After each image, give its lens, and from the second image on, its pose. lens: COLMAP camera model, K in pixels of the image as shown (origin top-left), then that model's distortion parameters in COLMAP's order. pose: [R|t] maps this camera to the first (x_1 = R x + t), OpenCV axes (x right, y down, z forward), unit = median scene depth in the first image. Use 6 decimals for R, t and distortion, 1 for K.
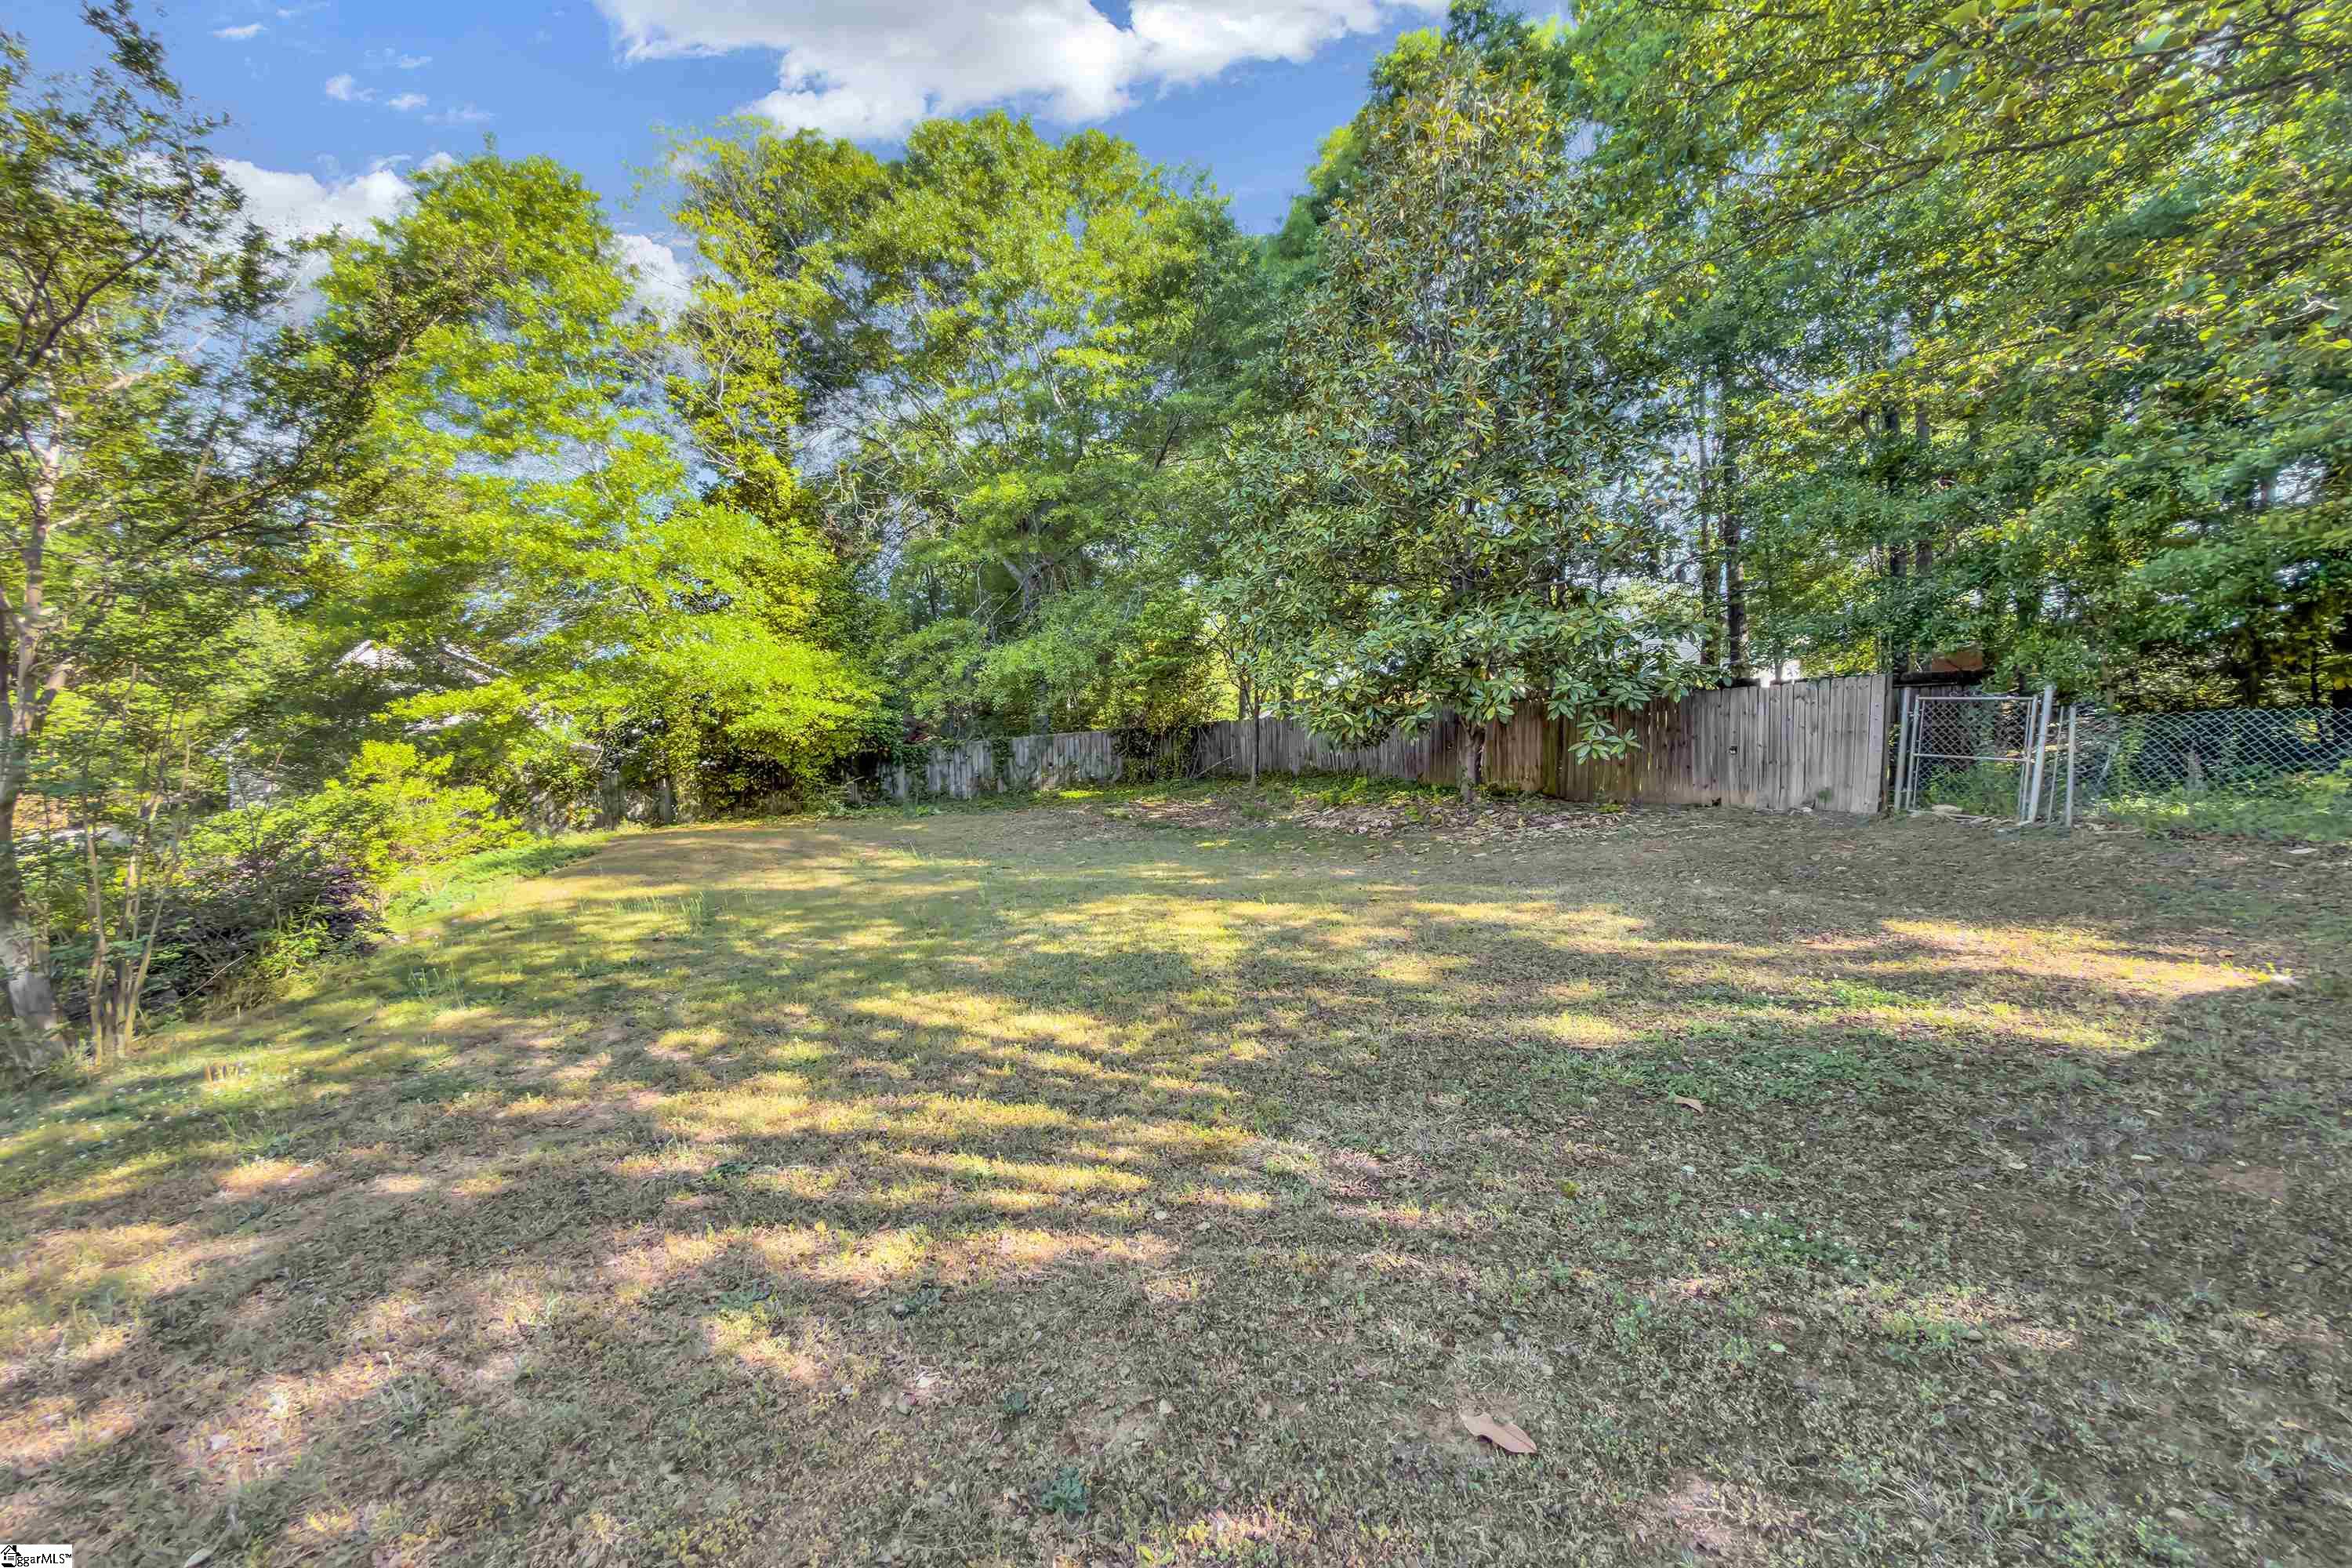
lens RADIAL K [[930.5, 0, 1181.6], [0, 930.5, 785.1], [0, 0, 1]] dist [-0.001863, -0.000204]
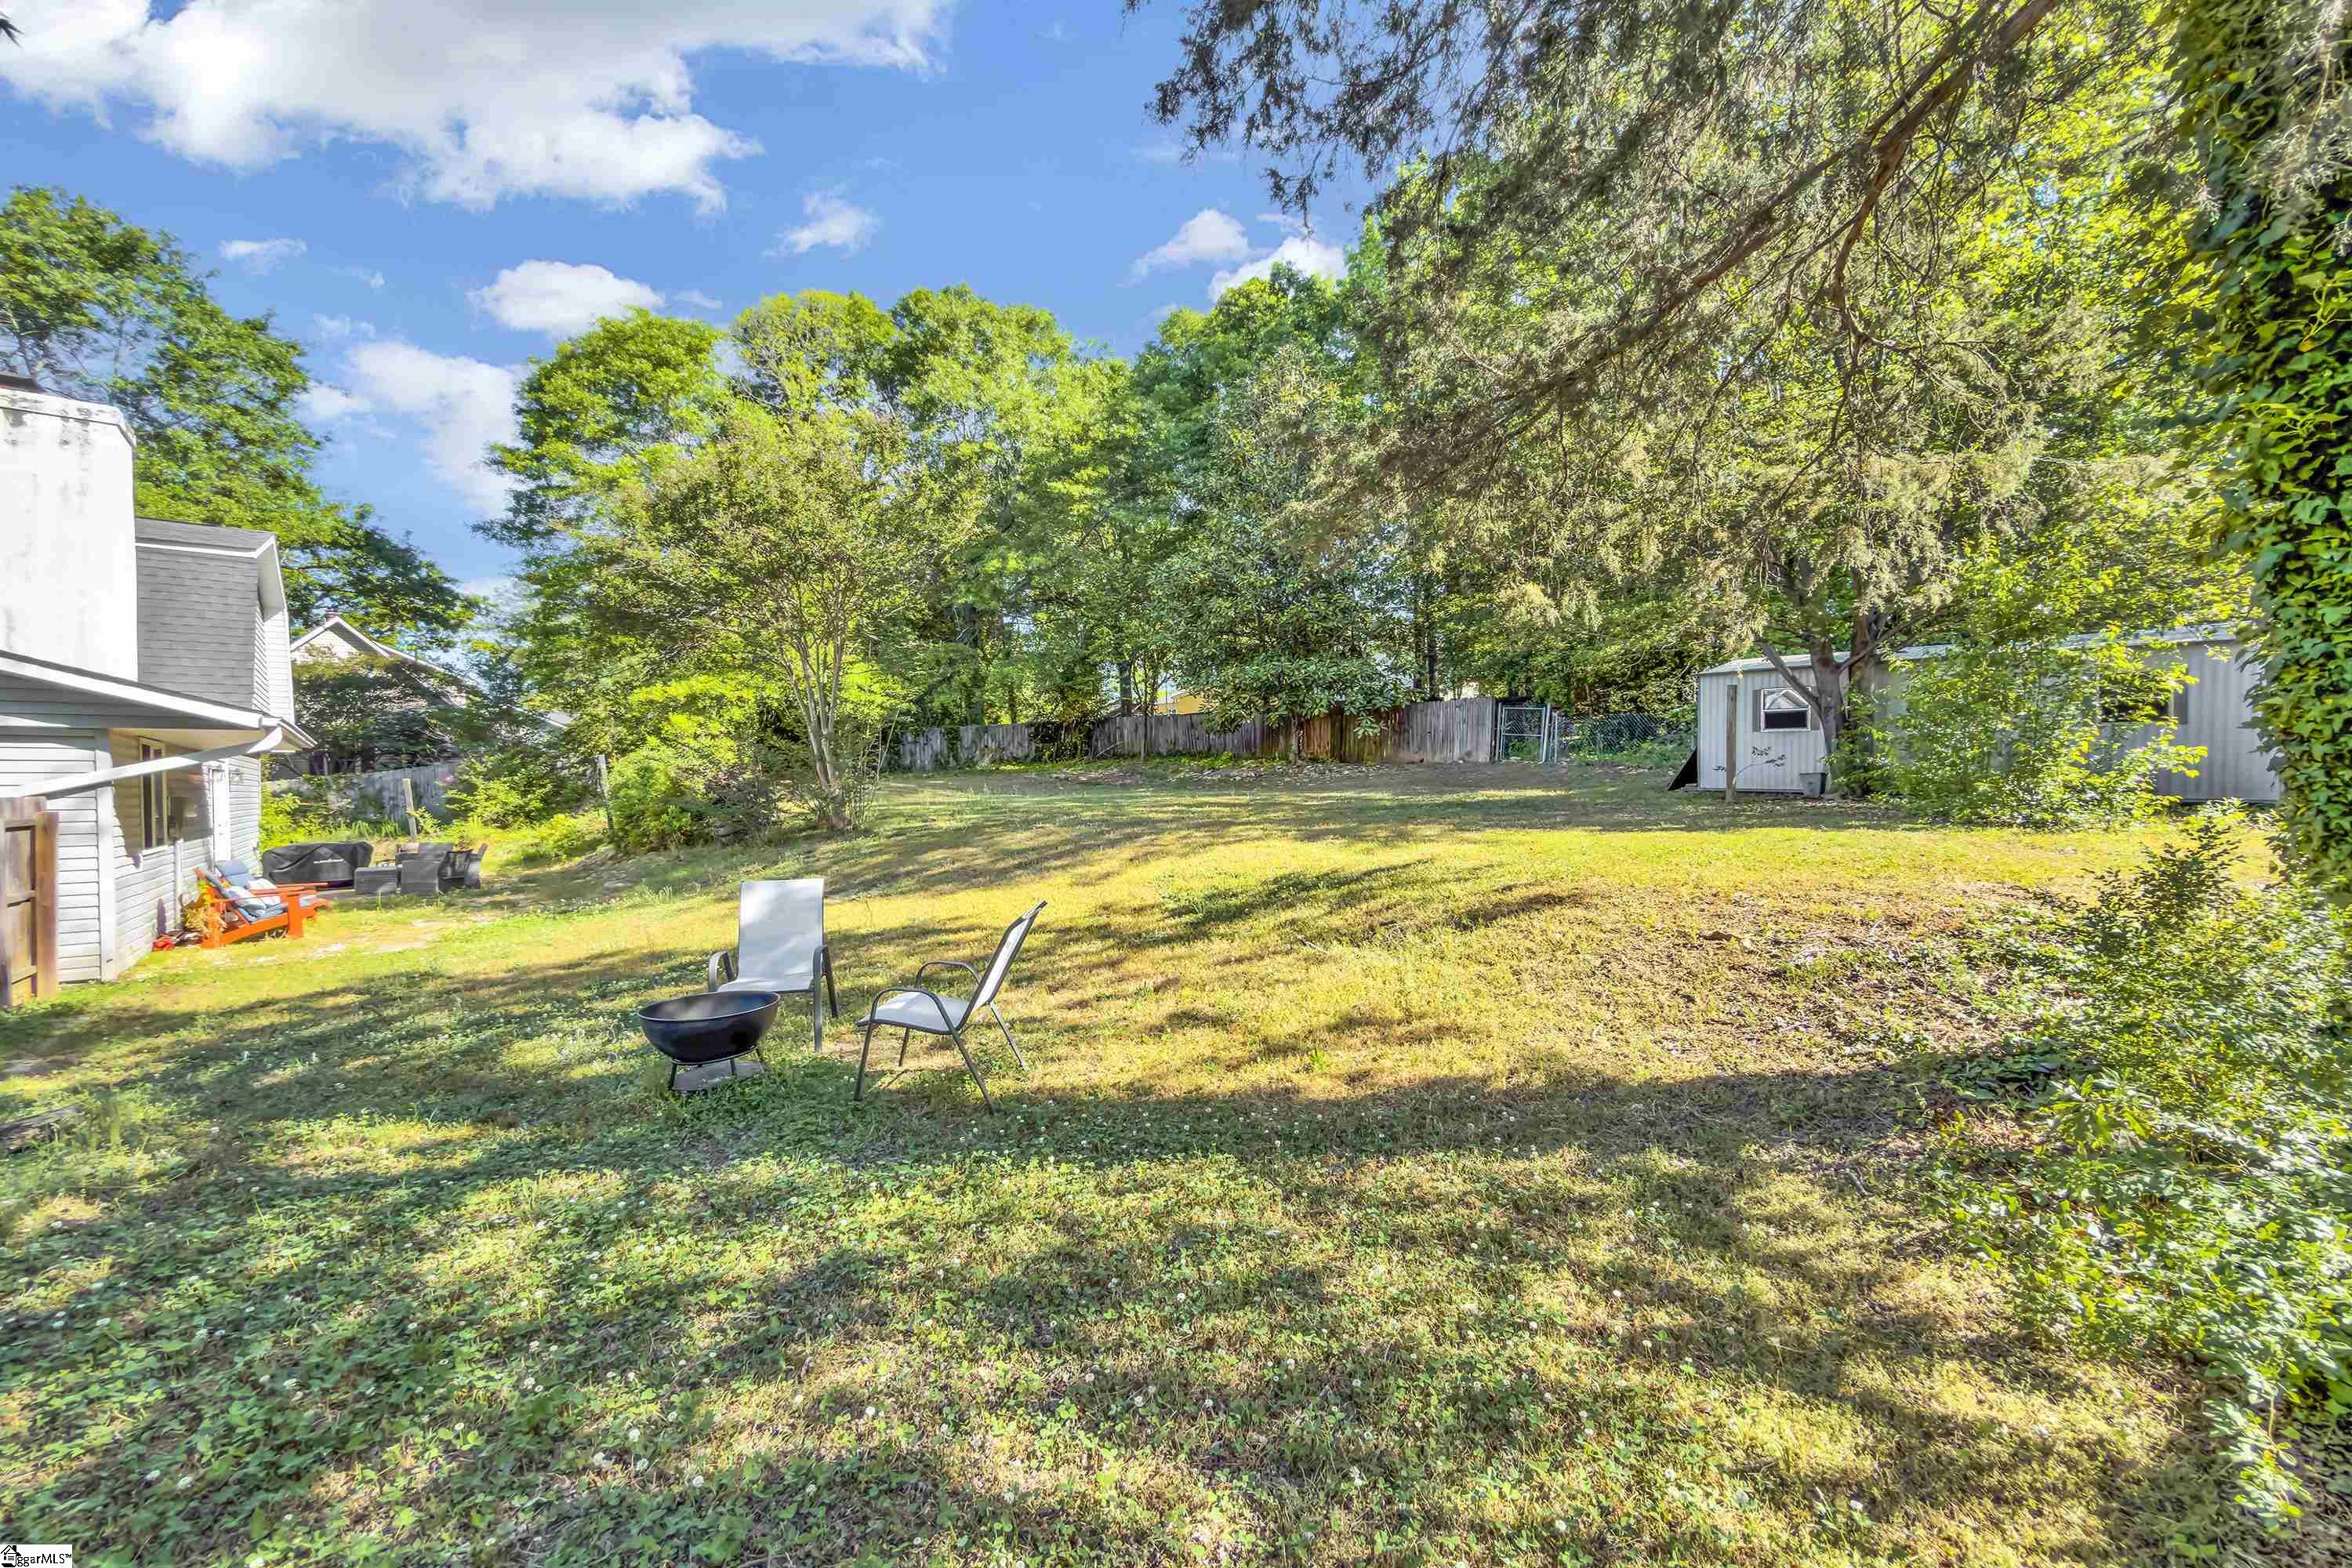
lens RADIAL K [[930.5, 0, 1181.6], [0, 930.5, 785.1], [0, 0, 1]] dist [-0.001863, -0.000204]
pose [[0.966152, 0.000138, 0.257972, -0.304568], [0.001621, 0.999977, -0.006605, 0.061450], [-0.257967, 0.006800, 0.966130, -0.556453]]
